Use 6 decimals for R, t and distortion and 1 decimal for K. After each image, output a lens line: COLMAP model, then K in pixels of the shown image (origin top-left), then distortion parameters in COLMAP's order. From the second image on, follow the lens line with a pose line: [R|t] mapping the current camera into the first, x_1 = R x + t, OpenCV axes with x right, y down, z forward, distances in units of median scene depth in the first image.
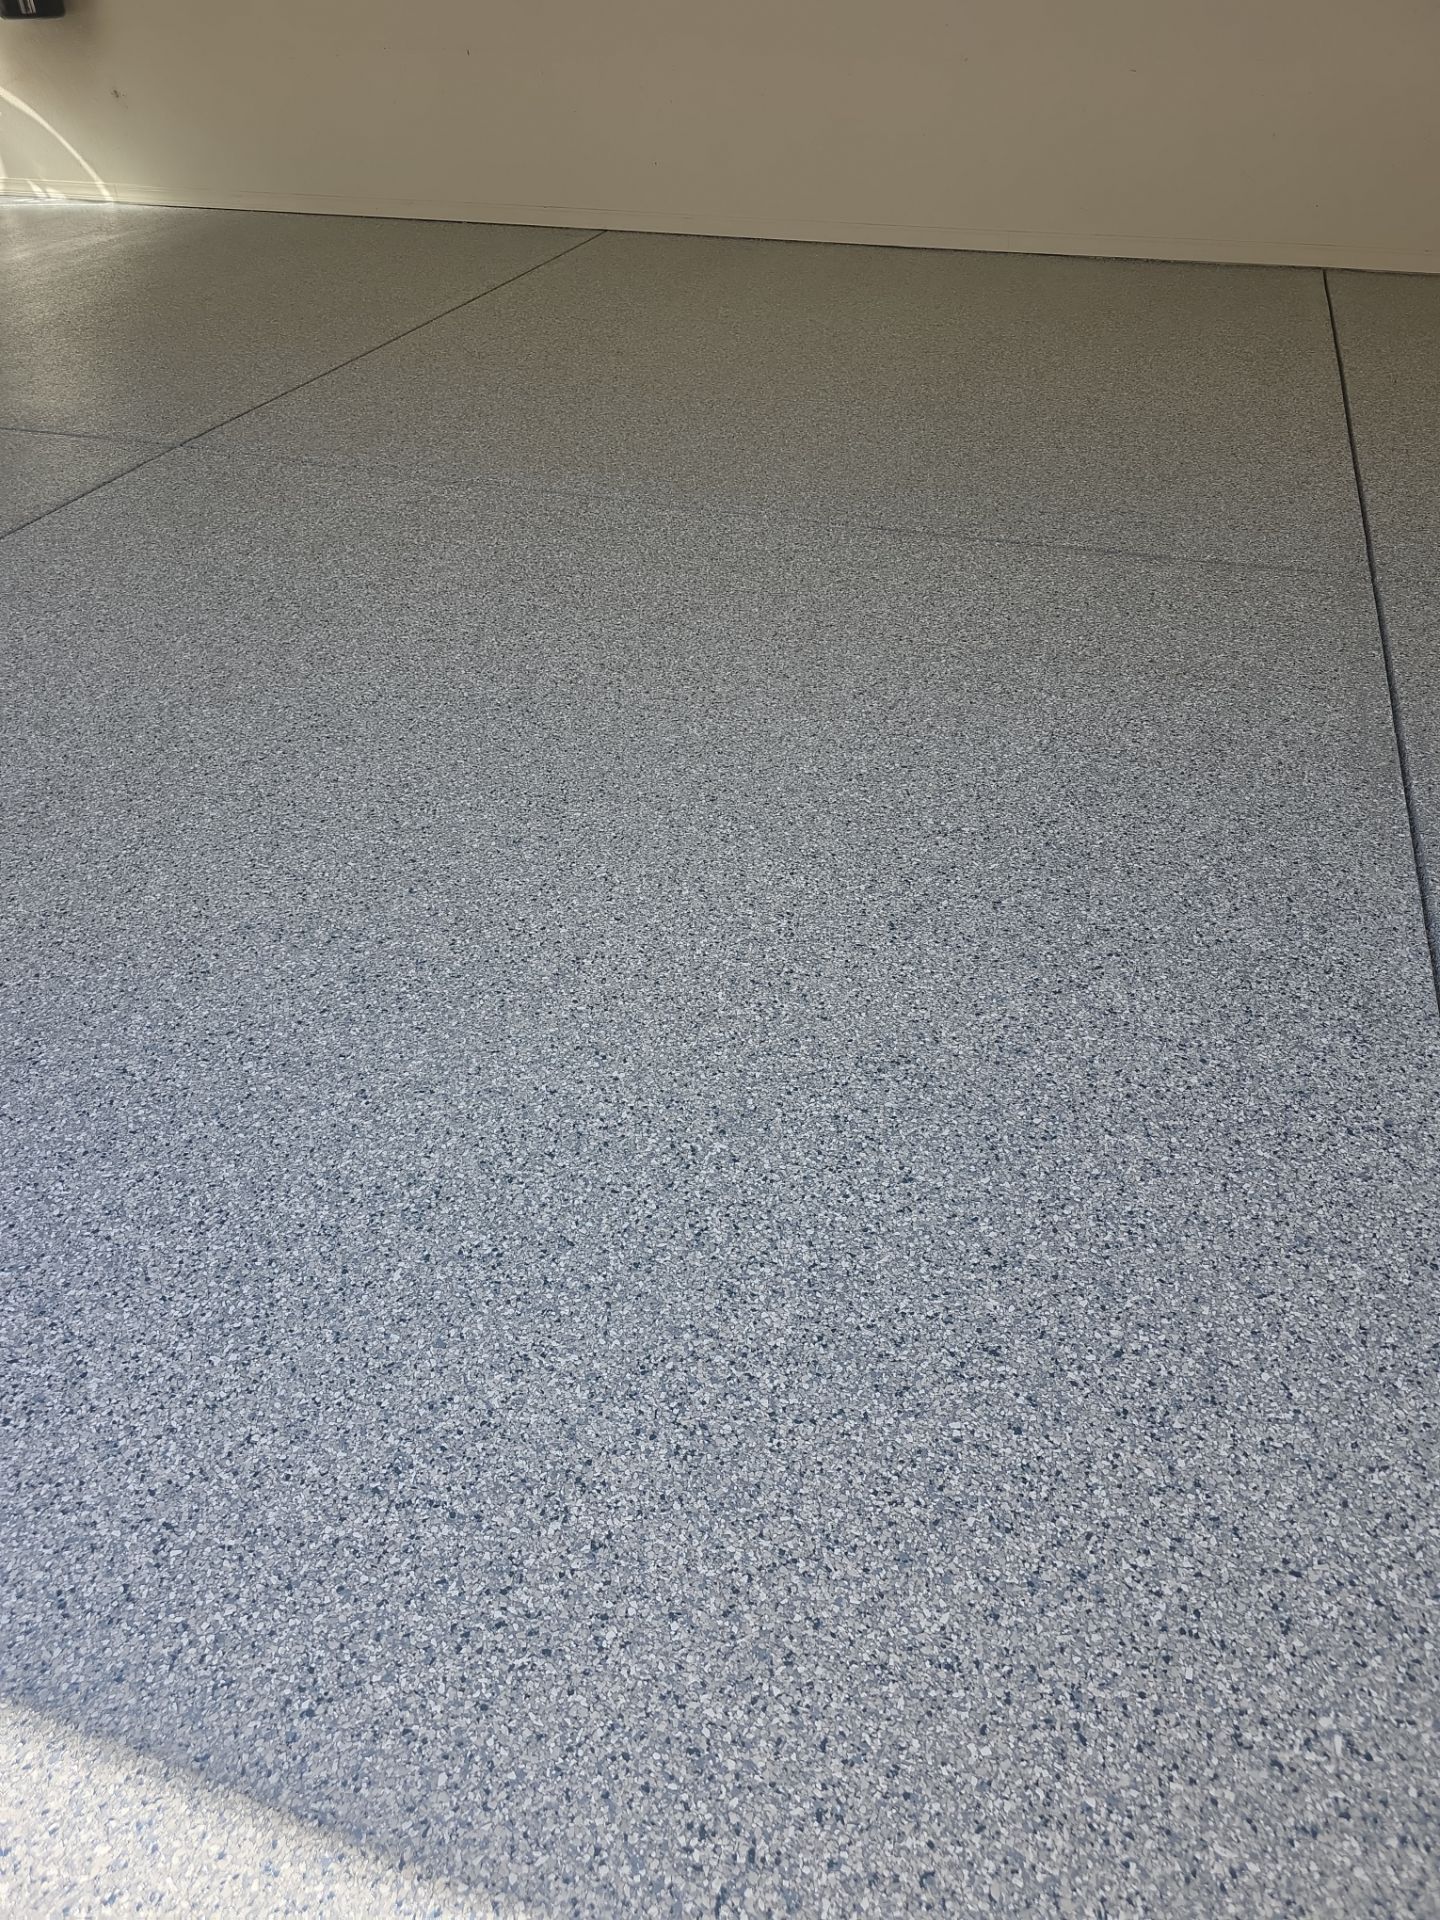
lens RADIAL K [[1297.8, 0, 723.4], [0, 1297.8, 943.9], [0, 0, 1]] dist [0.054091, -0.054770]
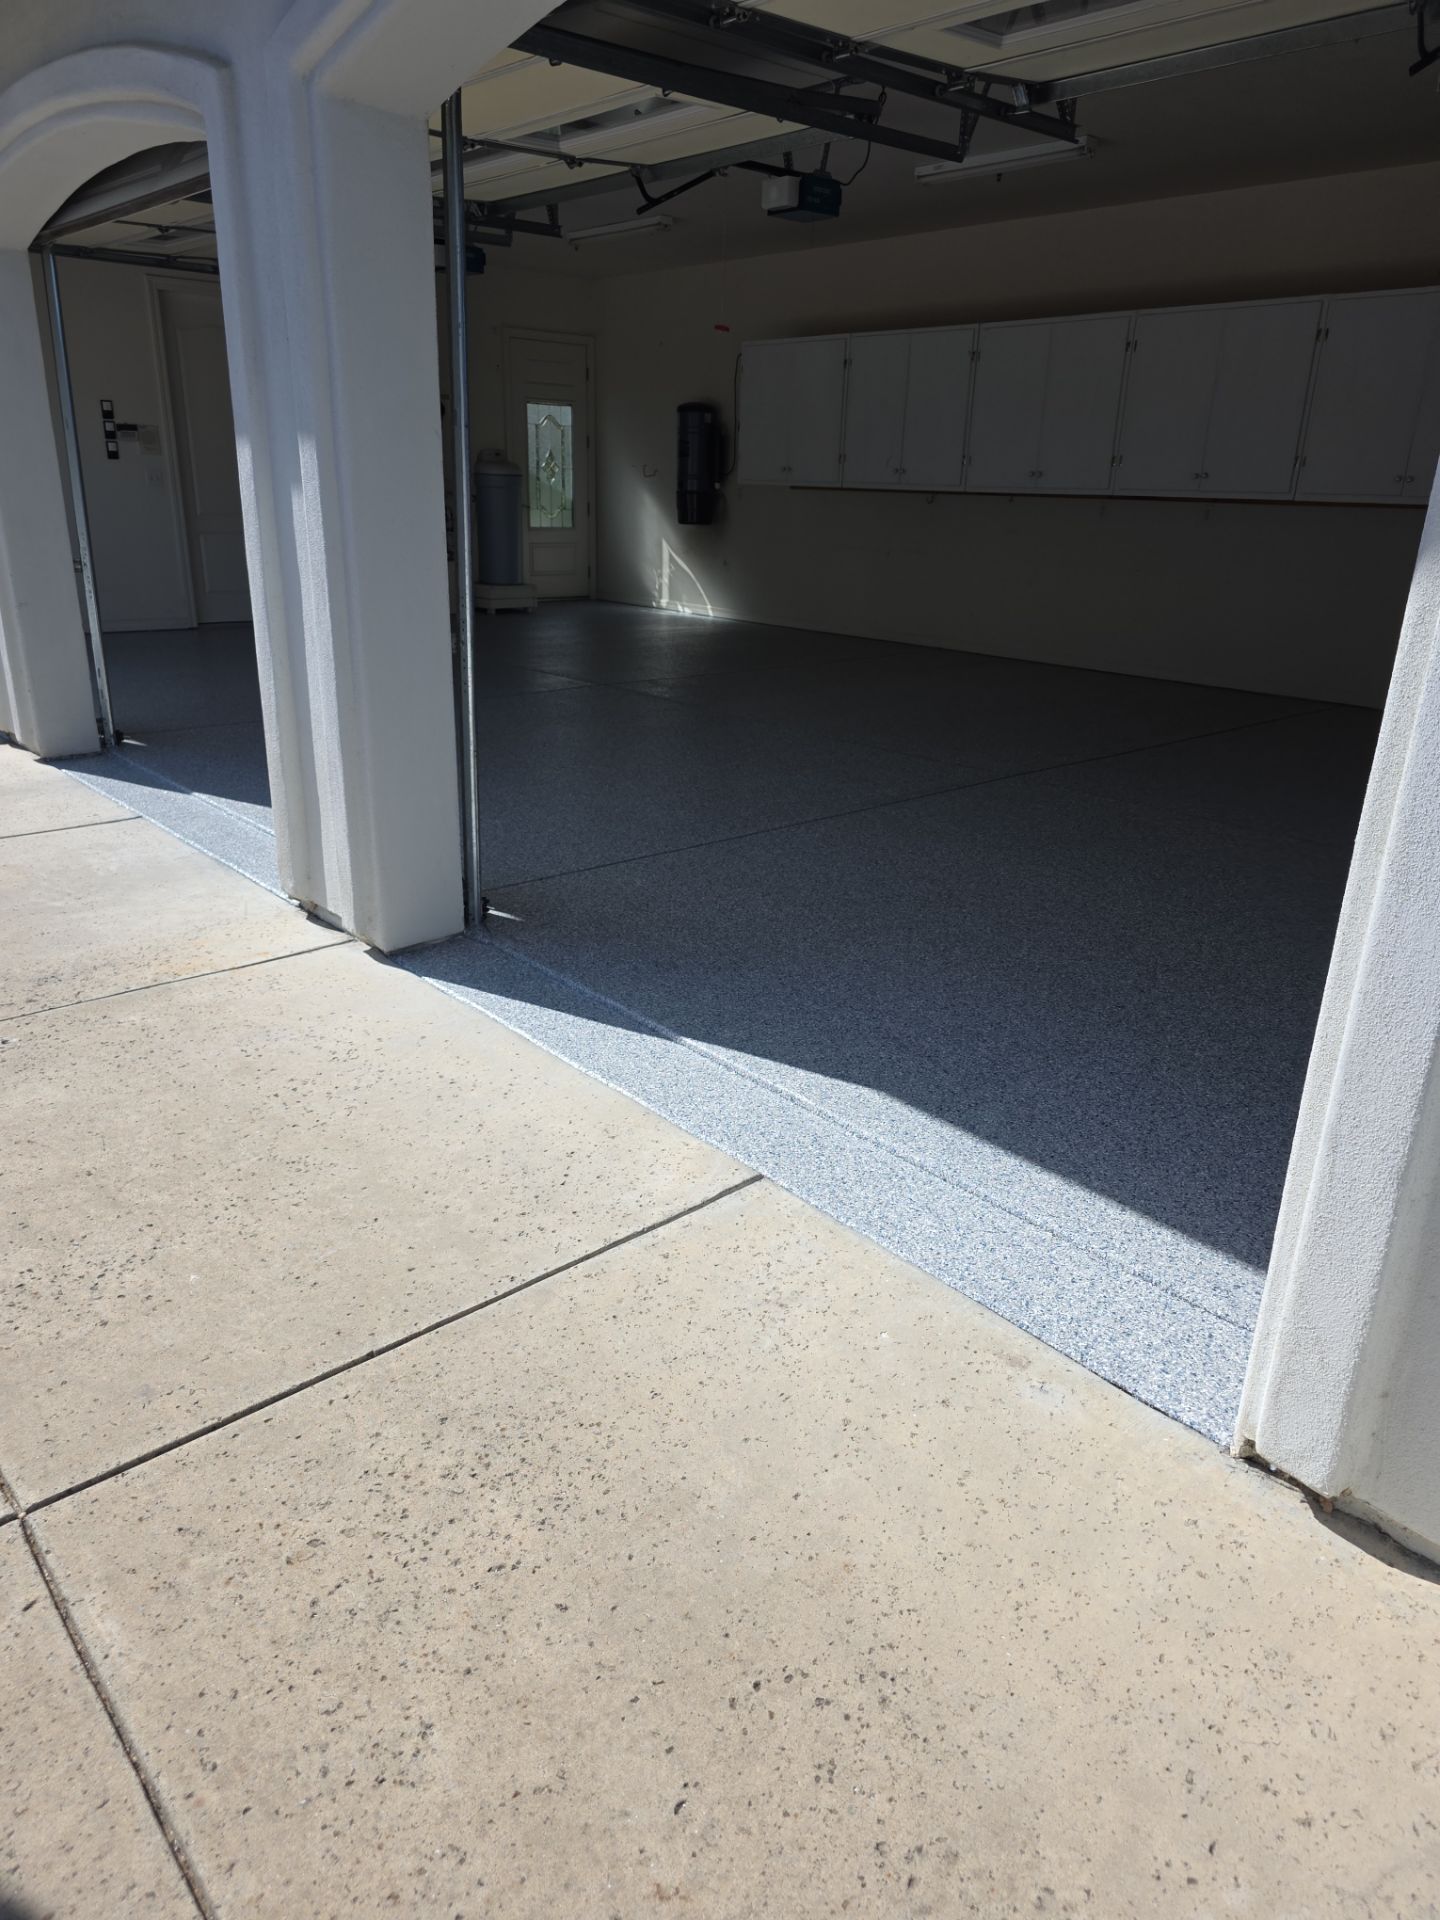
lens RADIAL K [[1297.8, 0, 722.1], [0, 1297.8, 961.1], [0, 0, 1]] dist [0.054091, -0.054770]
pose [[0.858043, 0.205115, -0.470839, 1.711383], [-0.339338, 0.914582, -0.219974, 0.888986], [0.385501, 0.348521, 0.854355, -1.228008]]
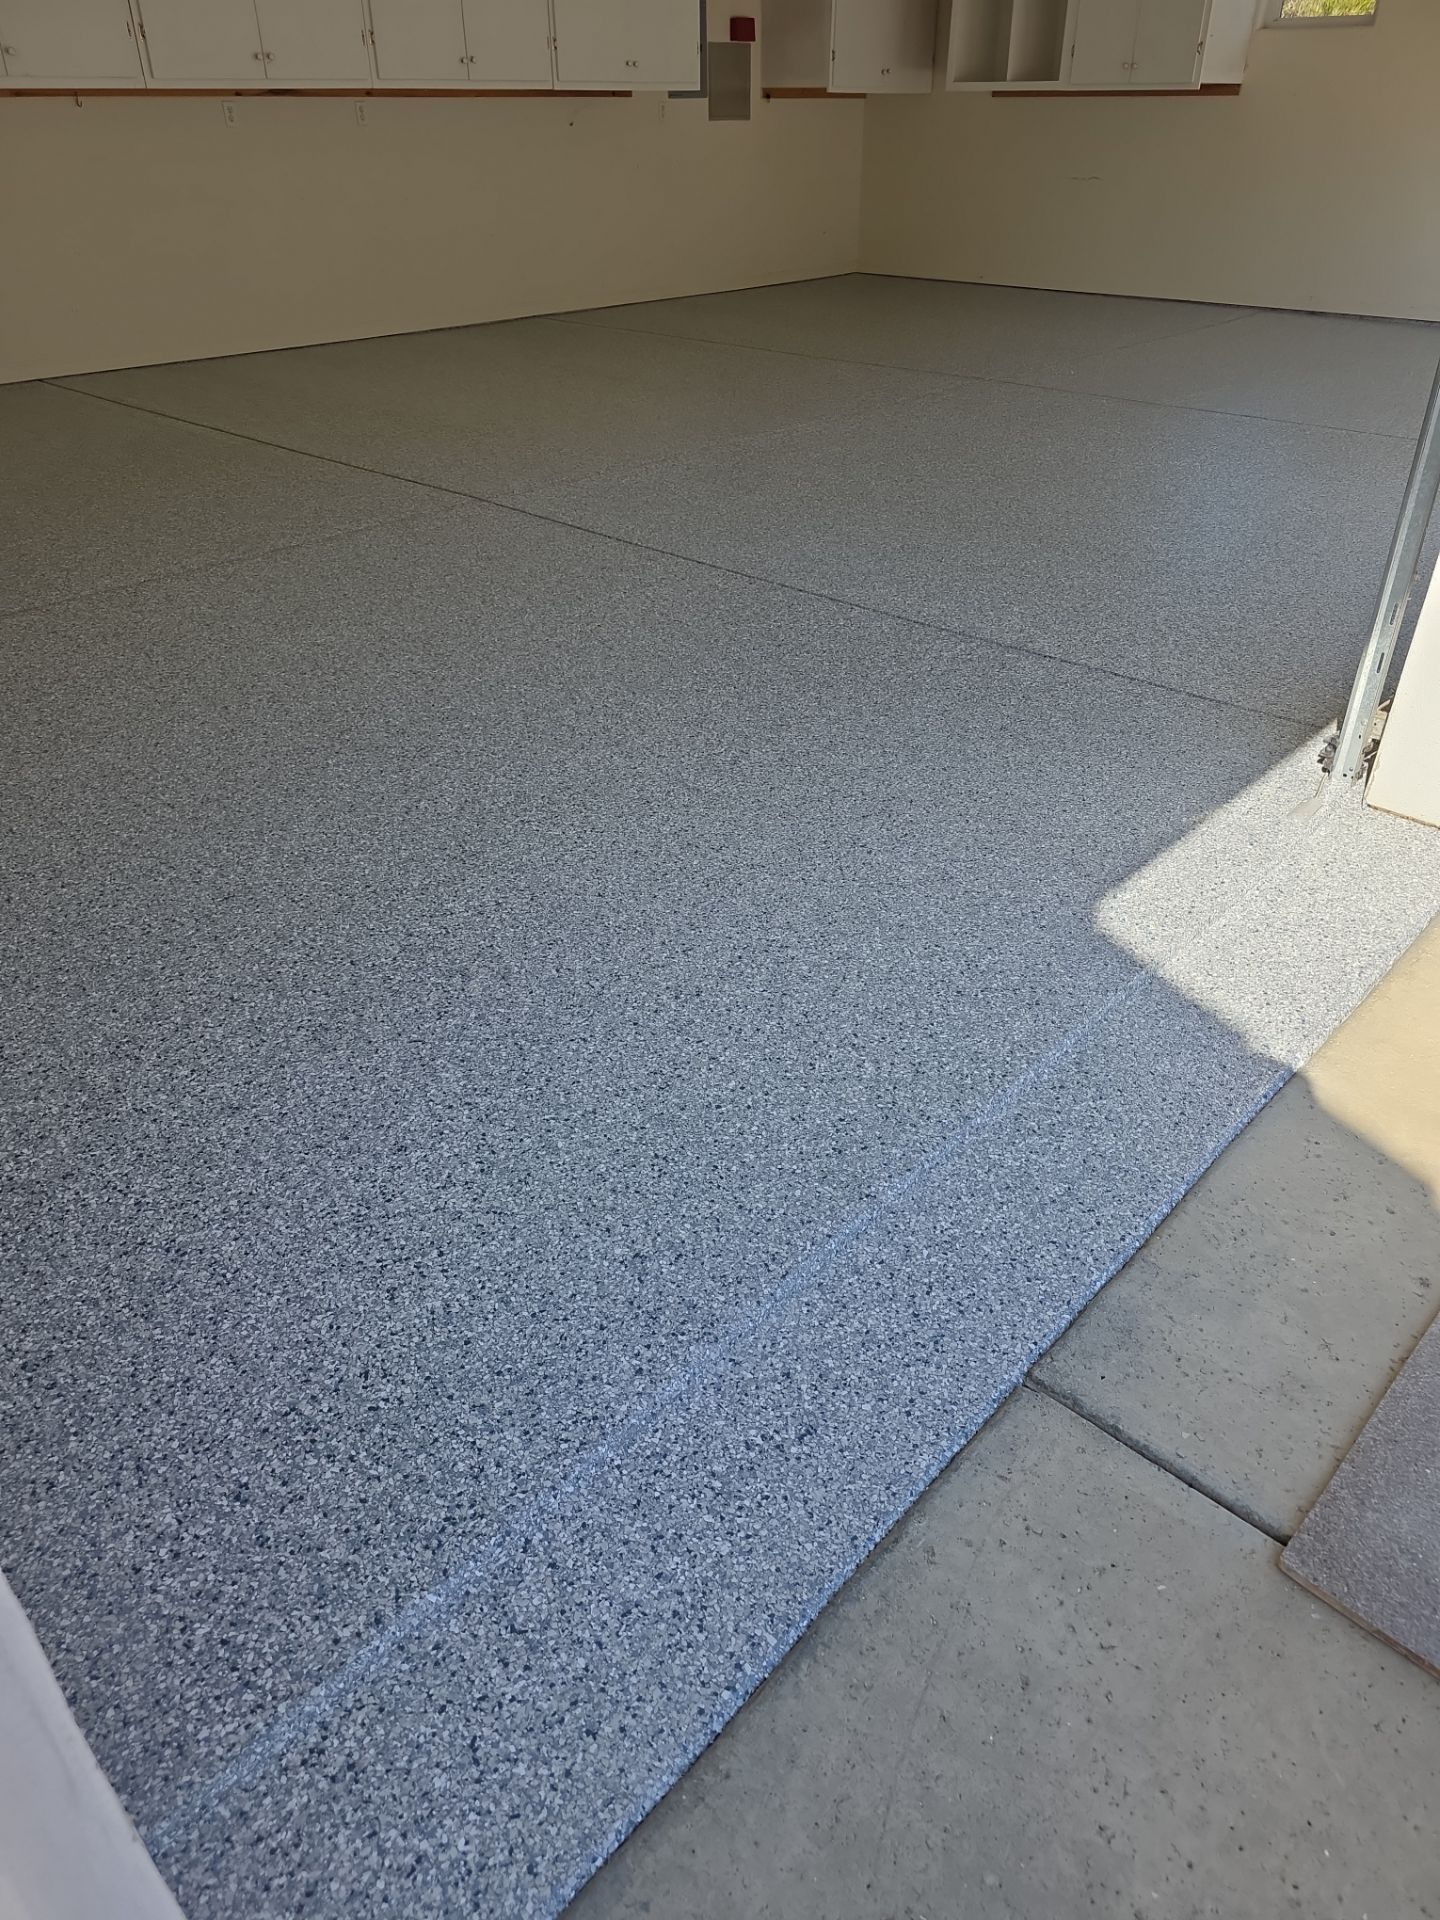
lens RADIAL K [[1297.8, 0, 733.2], [0, 1297.8, 973.8], [0, 0, 1]] dist [0.054091, -0.054770]
pose [[0.397428, -0.501336, 0.768578, -2.841662], [0.564167, 0.794063, 0.226232, -0.343943], [-0.723717, 0.343695, 0.598420, 0.519491]]
